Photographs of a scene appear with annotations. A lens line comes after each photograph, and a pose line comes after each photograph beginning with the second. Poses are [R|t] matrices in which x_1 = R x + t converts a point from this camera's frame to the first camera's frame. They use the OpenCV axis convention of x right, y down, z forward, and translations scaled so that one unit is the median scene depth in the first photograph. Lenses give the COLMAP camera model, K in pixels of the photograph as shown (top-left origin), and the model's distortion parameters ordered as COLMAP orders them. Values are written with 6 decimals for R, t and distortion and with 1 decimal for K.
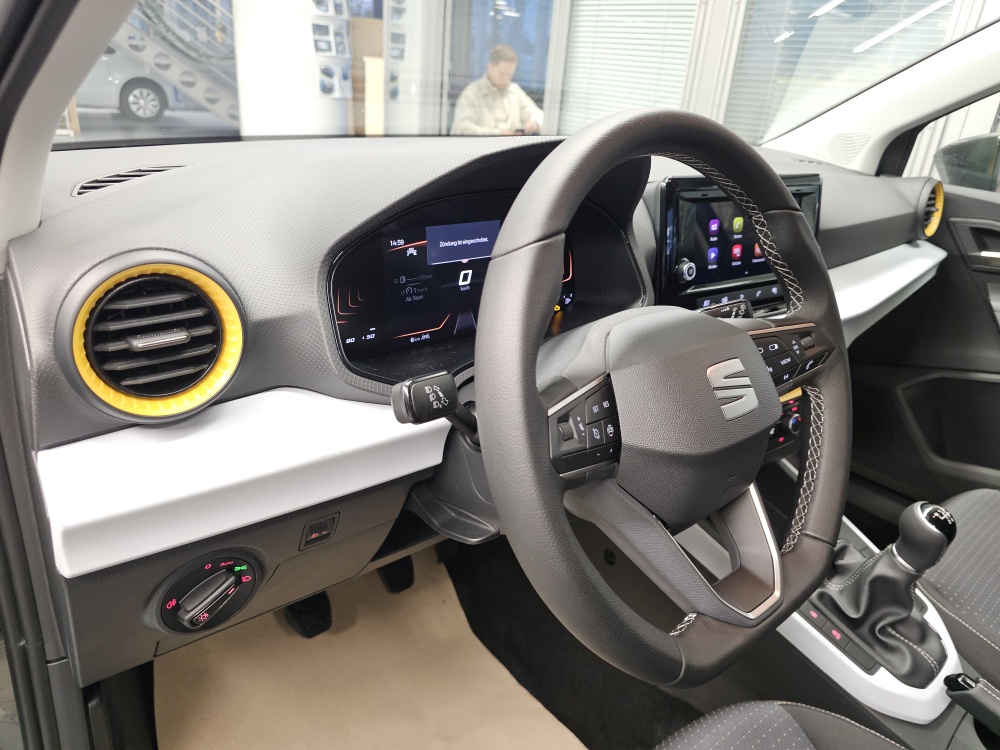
lens RADIAL K [[674.0, 0, 507.0], [0, 674.0, 372.2], [0, 0, 1]] dist [0.063571, -0.069592]
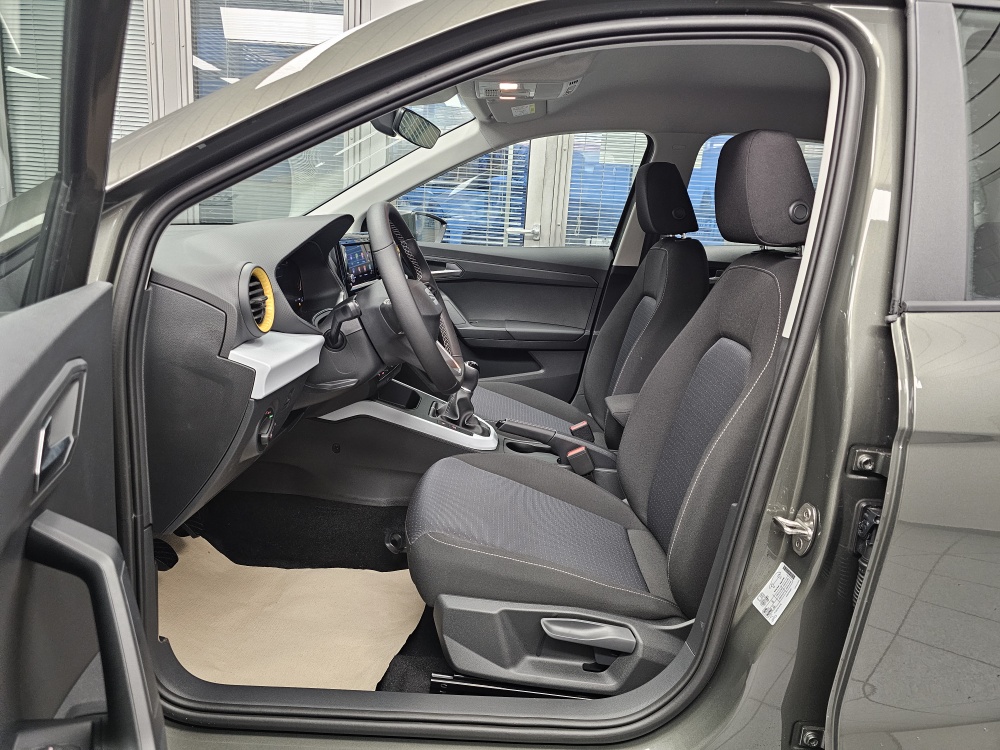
lens RADIAL K [[644.8, 0, 498.6], [0, 644.8, 354.3], [0, 0, 1]] dist [0.001397, 0.000152]
pose [[0.665022, -0.190202, 0.722197, -1.101738], [0.293539, 0.955767, -0.018583, 0.288313], [-0.686718, 0.224351, 0.691437, -0.751100]]
